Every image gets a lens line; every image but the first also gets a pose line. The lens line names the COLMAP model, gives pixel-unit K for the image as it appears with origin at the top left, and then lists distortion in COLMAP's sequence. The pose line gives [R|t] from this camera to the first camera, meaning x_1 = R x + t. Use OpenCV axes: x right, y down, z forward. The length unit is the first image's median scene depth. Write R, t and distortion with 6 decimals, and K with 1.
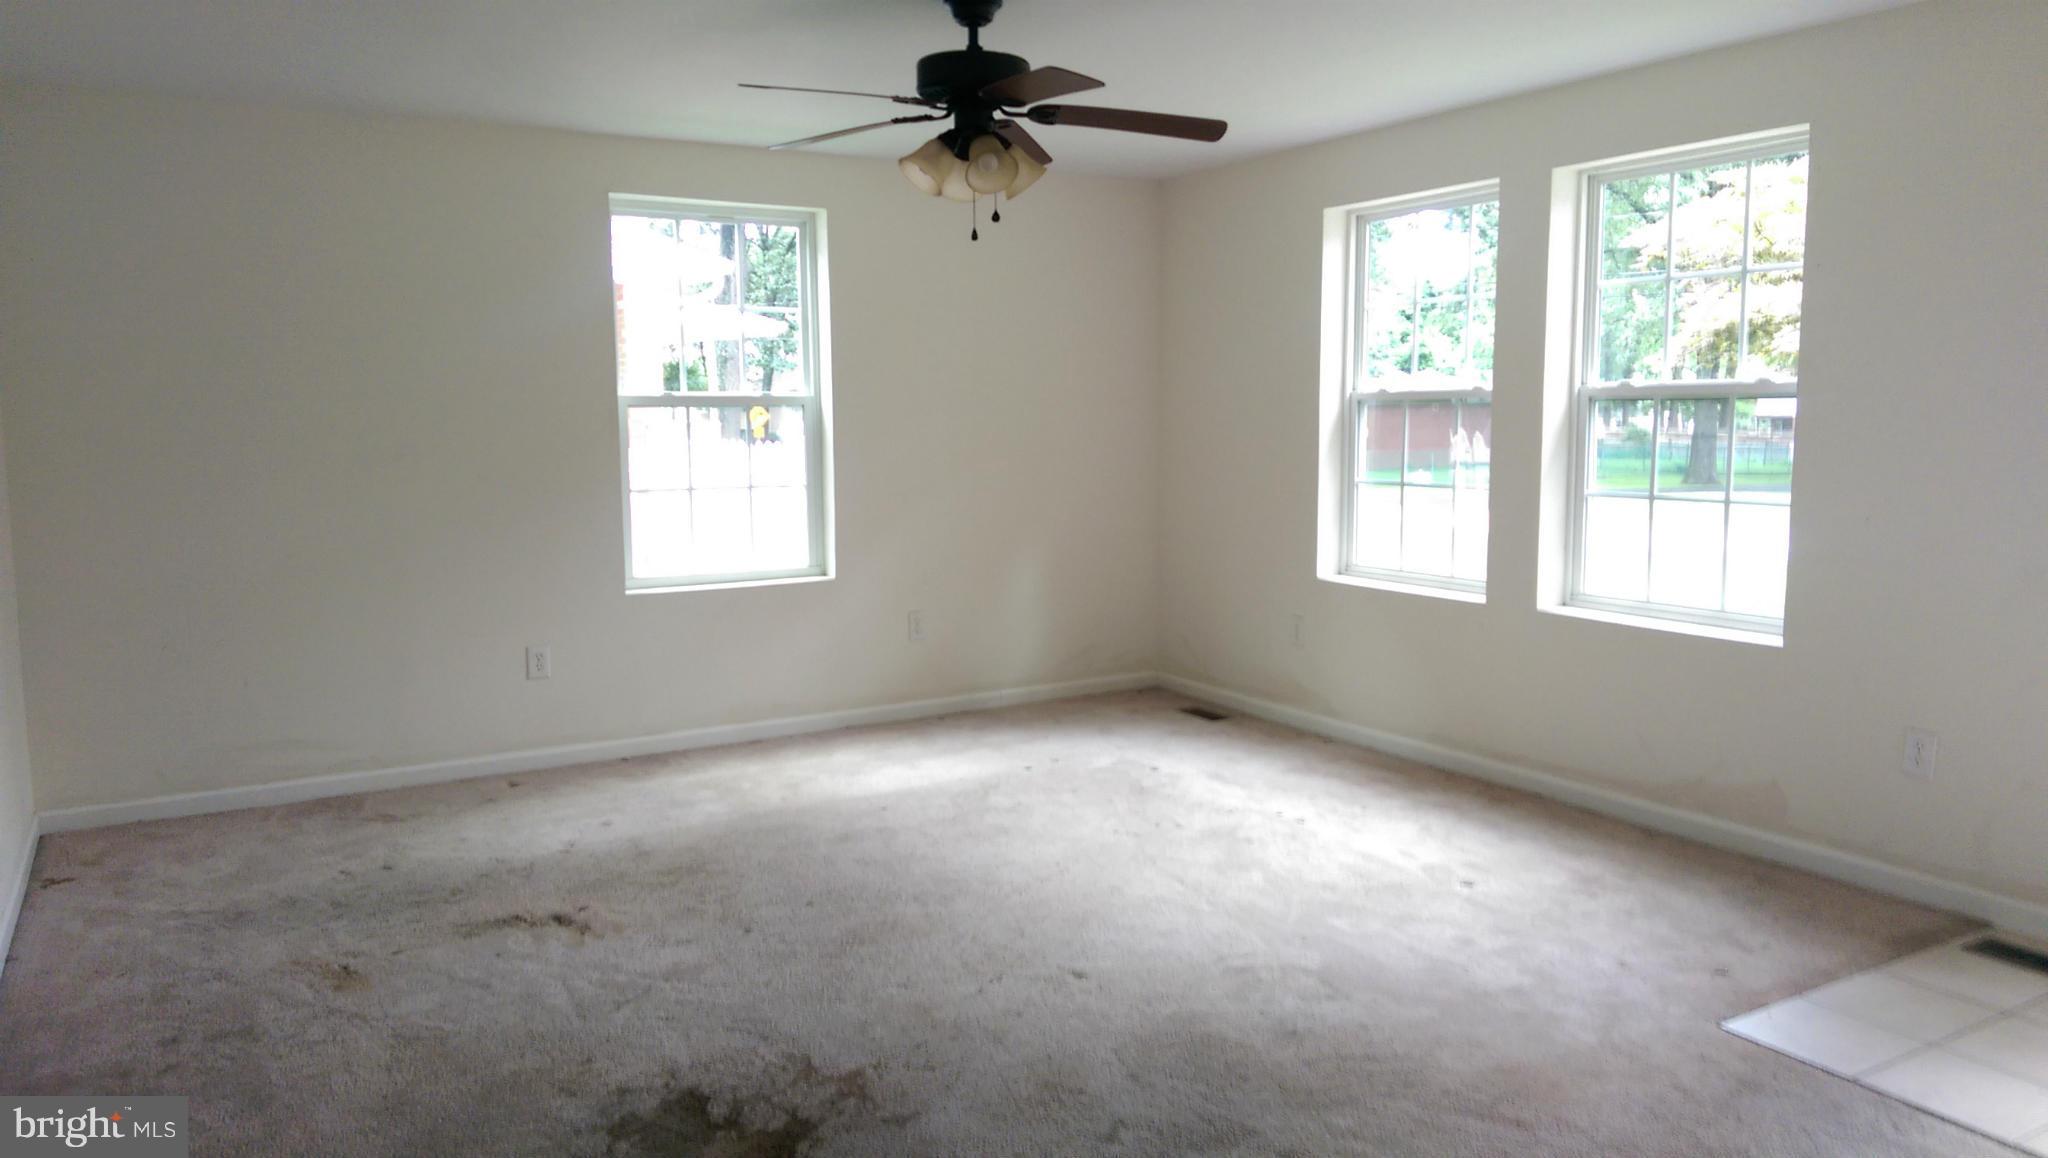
lens RADIAL K [[1463.3, 0, 1028.8], [0, 1463.3, 568.1], [0, 0, 1]] dist [0.100844, -0.166250]
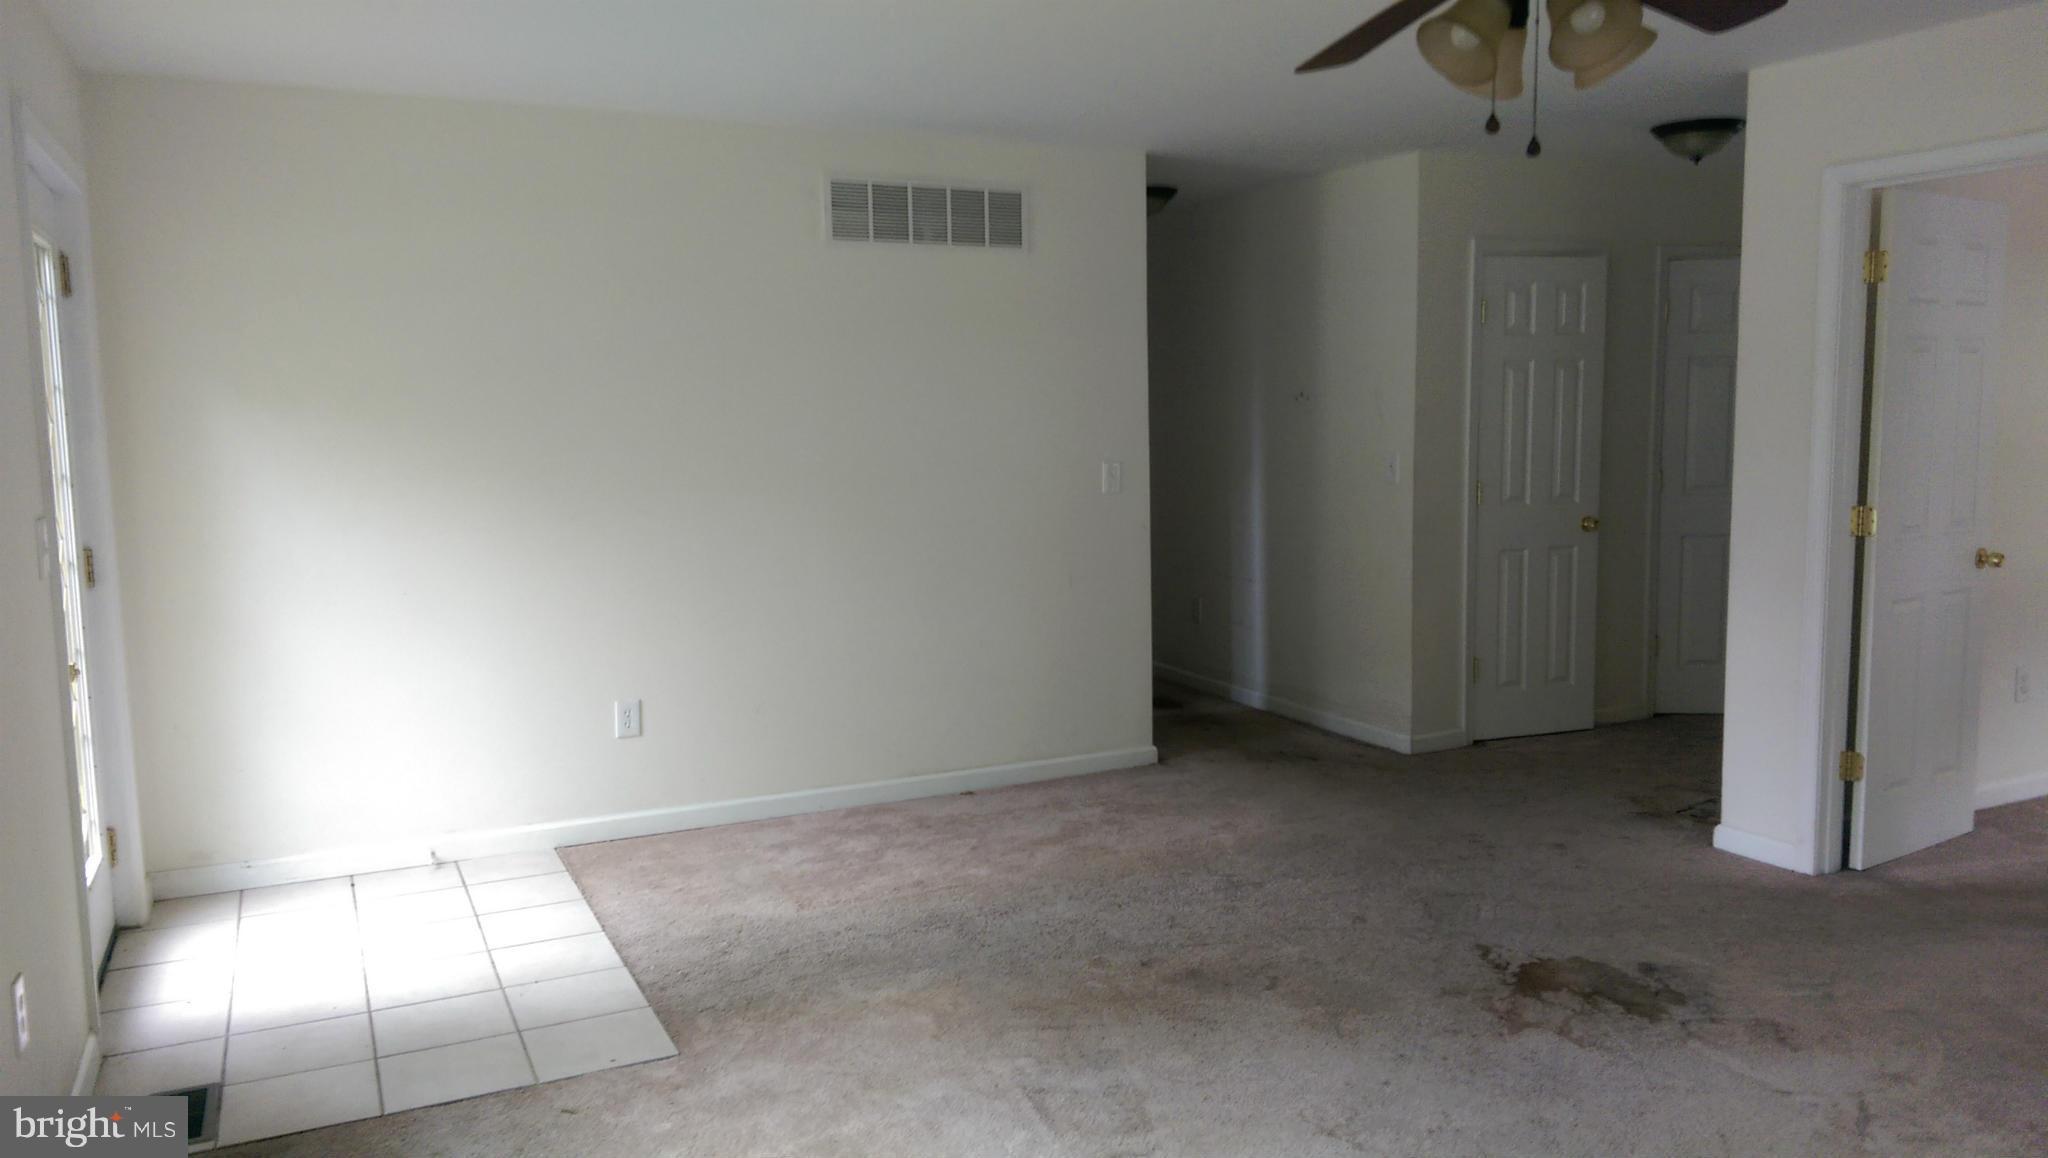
lens RADIAL K [[1463.3, 0, 1028.8], [0, 1463.3, 568.1], [0, 0, 1]] dist [0.100844, -0.166250]
pose [[-0.997711, 0.013161, 0.066336, 0.170575], [0.027782, 0.974055, 0.224600, -0.254352], [-0.061659, 0.225929, -0.972191, 2.063066]]
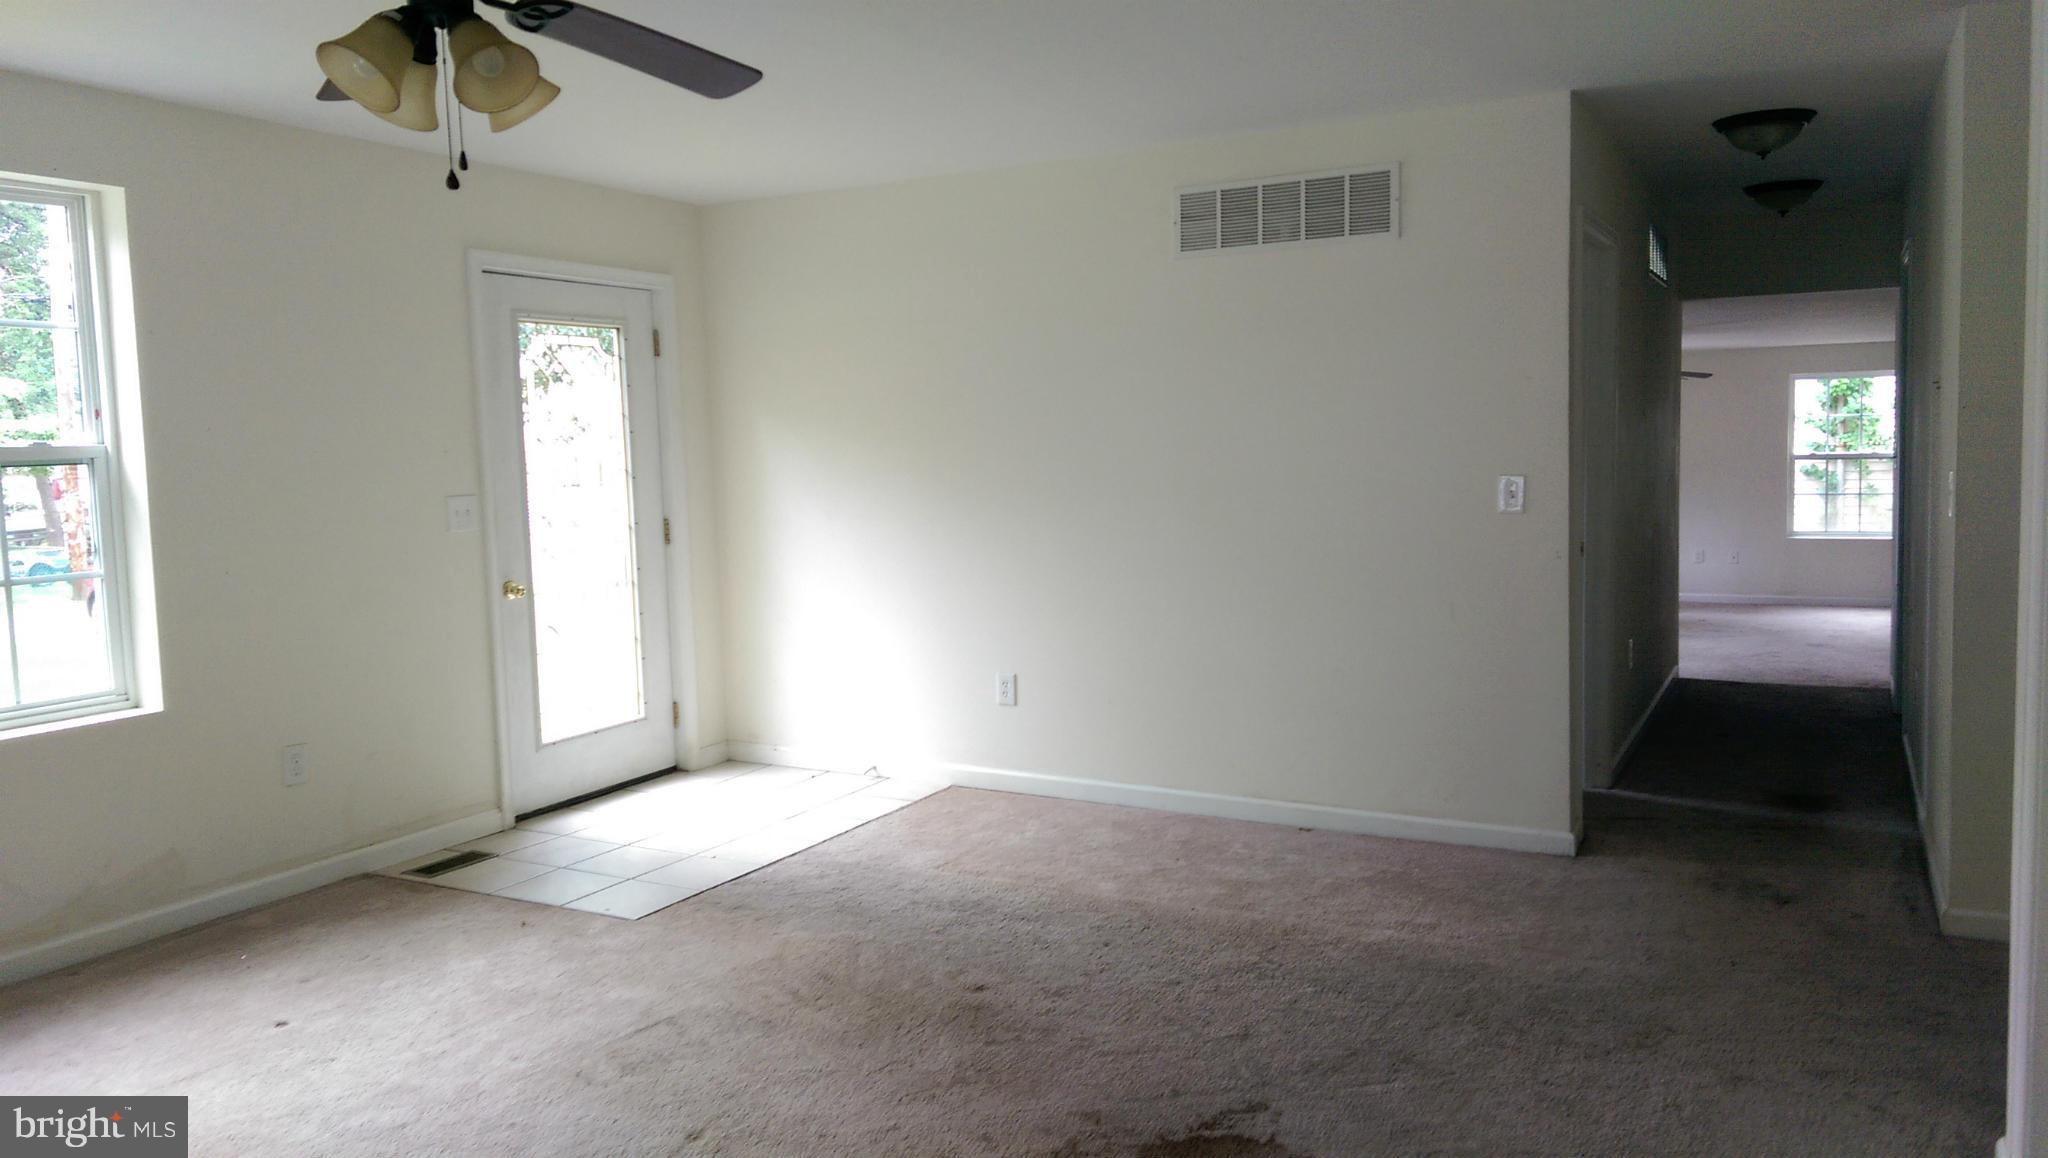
lens RADIAL K [[1463.3, 0, 1028.8], [0, 1463.3, 568.1], [0, 0, 1]] dist [0.100844, -0.166250]
pose [[-0.520614, -0.057397, 0.851860, -0.894247], [0.127881, 0.981240, 0.144269, -0.156685], [-0.844161, 0.184045, -0.503508, 1.429649]]
